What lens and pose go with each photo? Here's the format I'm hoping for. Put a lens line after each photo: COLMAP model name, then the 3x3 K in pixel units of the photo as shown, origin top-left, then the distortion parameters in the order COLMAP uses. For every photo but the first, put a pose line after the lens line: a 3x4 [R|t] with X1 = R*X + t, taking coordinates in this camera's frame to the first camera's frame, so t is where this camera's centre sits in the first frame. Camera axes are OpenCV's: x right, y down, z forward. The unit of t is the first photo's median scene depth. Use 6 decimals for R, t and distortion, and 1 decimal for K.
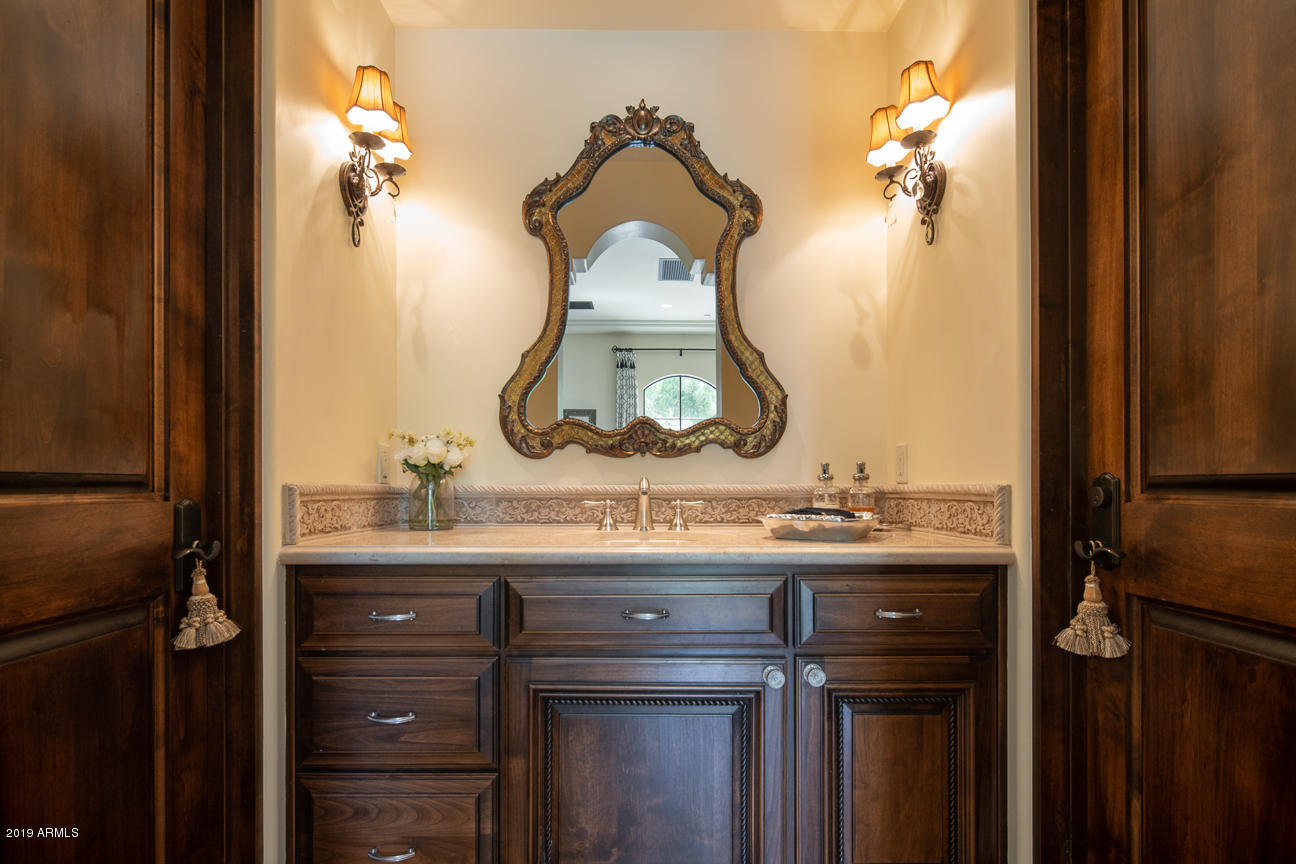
lens RADIAL K [[630.6, 0, 623.1], [0, 630.6, 490.8], [0, 0, 1]] dist [-0.005722, -0.000885]
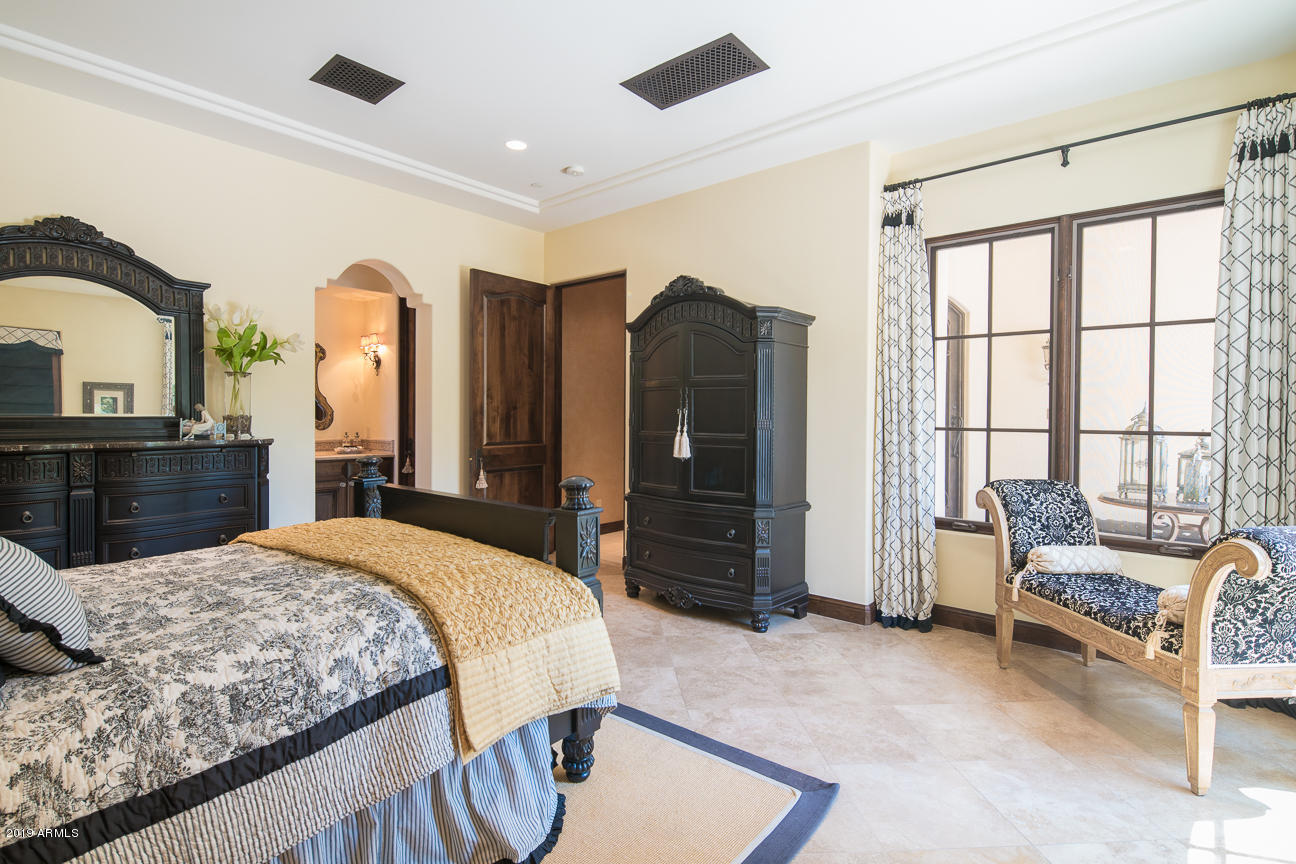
lens RADIAL K [[630.6, 0, 647.9], [0, 630.6, 428.2], [0, 0, 1]] dist [-0.005722, -0.000885]
pose [[0.639682, -0.005915, 0.768617, -1.454757], [-0.006885, 0.999886, 0.013424, -0.140214], [-0.768609, -0.013879, 0.639568, -2.822287]]
